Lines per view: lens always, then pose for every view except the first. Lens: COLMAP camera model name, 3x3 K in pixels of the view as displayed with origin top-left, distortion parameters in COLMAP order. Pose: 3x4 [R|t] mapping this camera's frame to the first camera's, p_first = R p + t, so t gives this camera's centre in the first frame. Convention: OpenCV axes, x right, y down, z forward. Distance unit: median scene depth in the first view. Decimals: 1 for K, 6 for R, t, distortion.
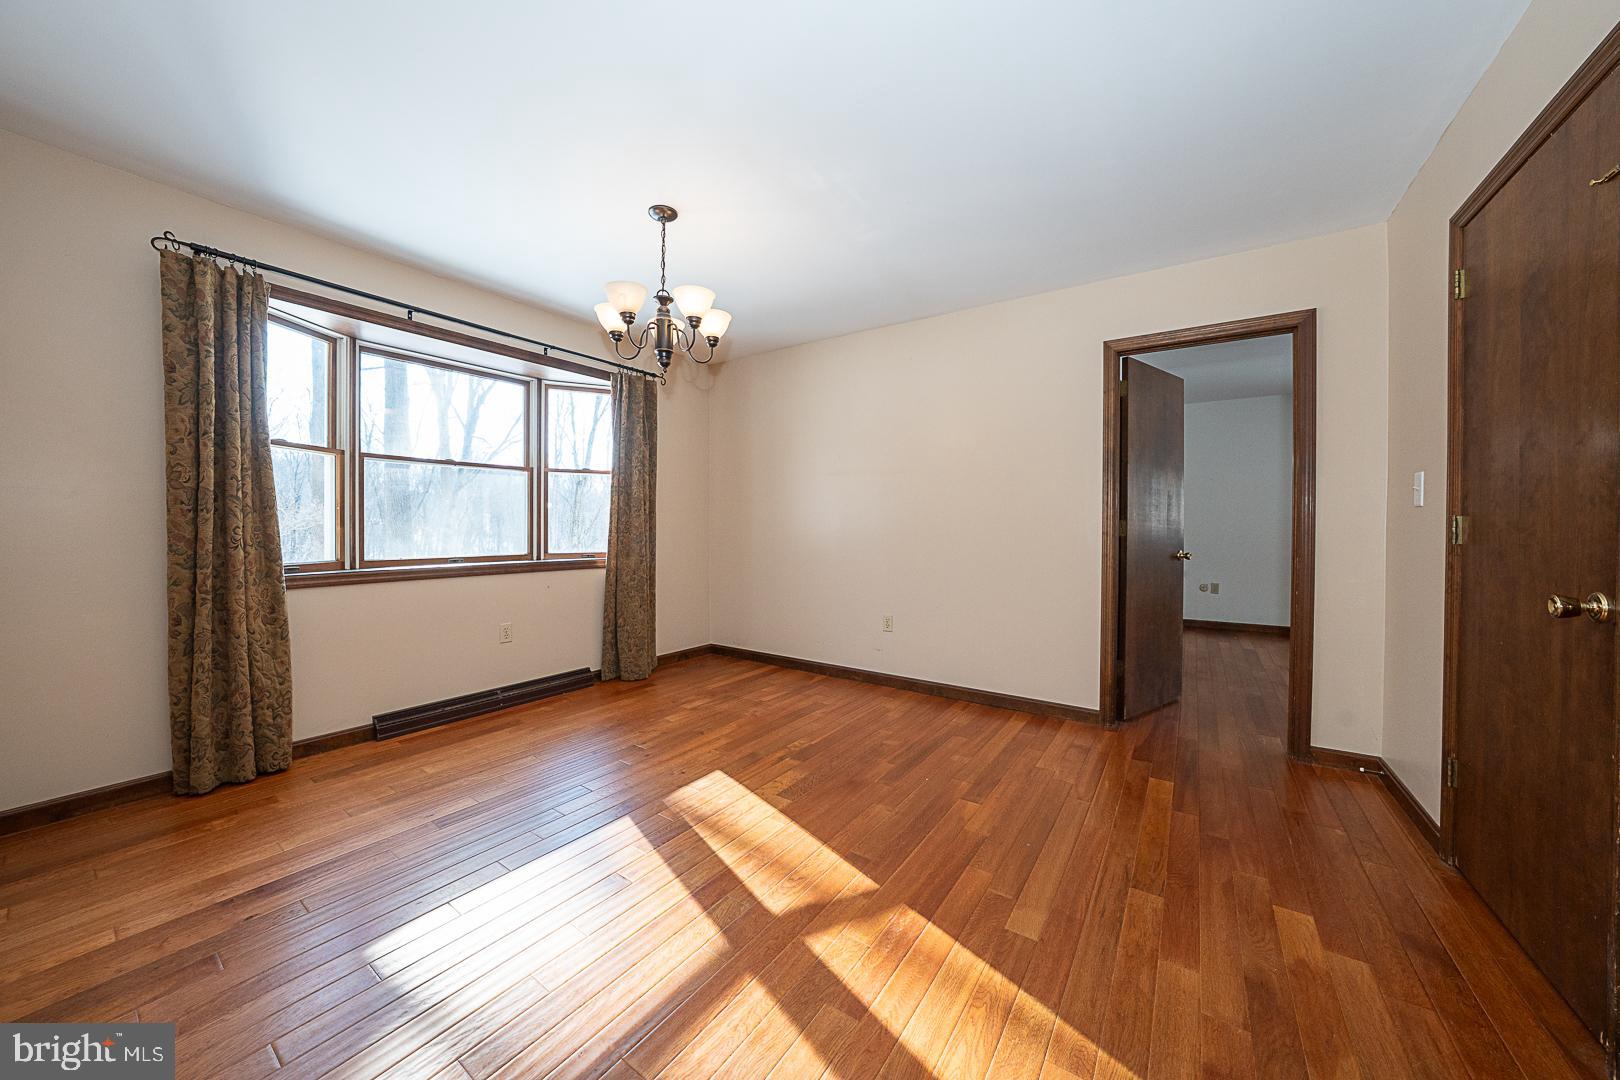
lens RADIAL K [[558.6, 0, 817.3], [0, 558.6, 535.9], [0, 0, 1]] dist [-0.019891, 0.003250]
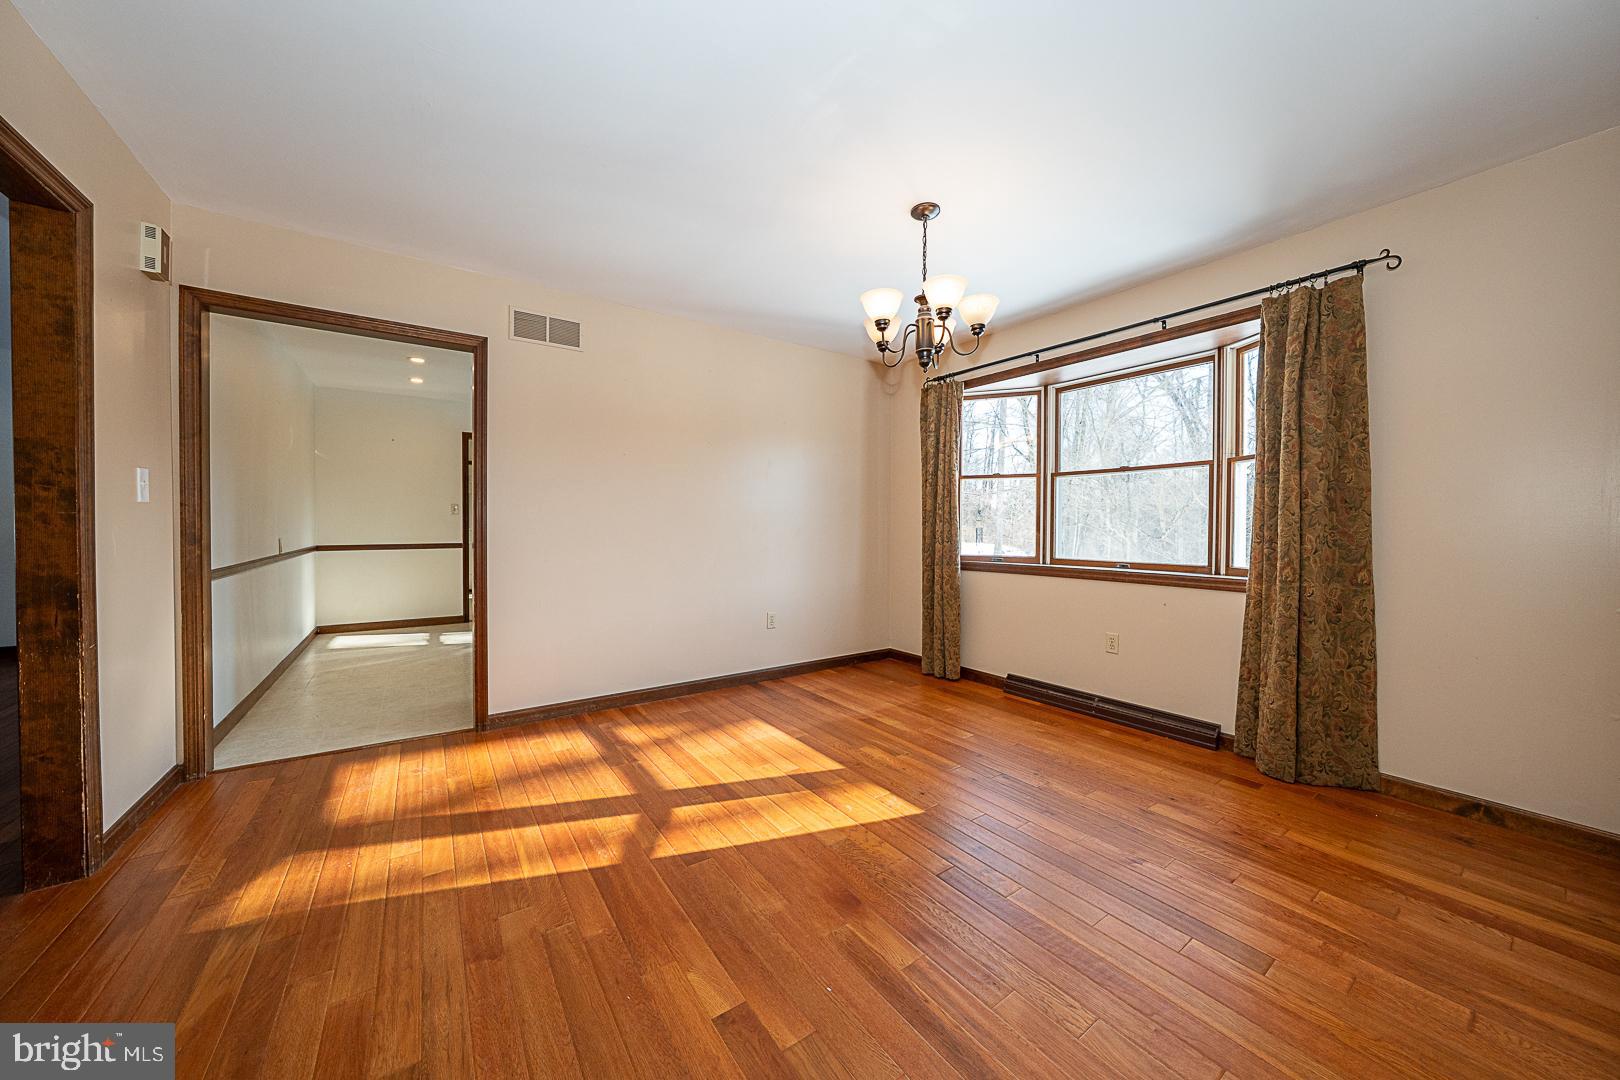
lens RADIAL K [[558.6, 0, 806.3], [0, 558.6, 534.2], [0, 0, 1]] dist [-0.019891, 0.003250]
pose [[-0.357129, 0.005492, -0.934039, 0.721804], [-0.022228, 0.999650, 0.014377, -0.020336], [0.933790, 0.025896, -0.356882, 1.175002]]
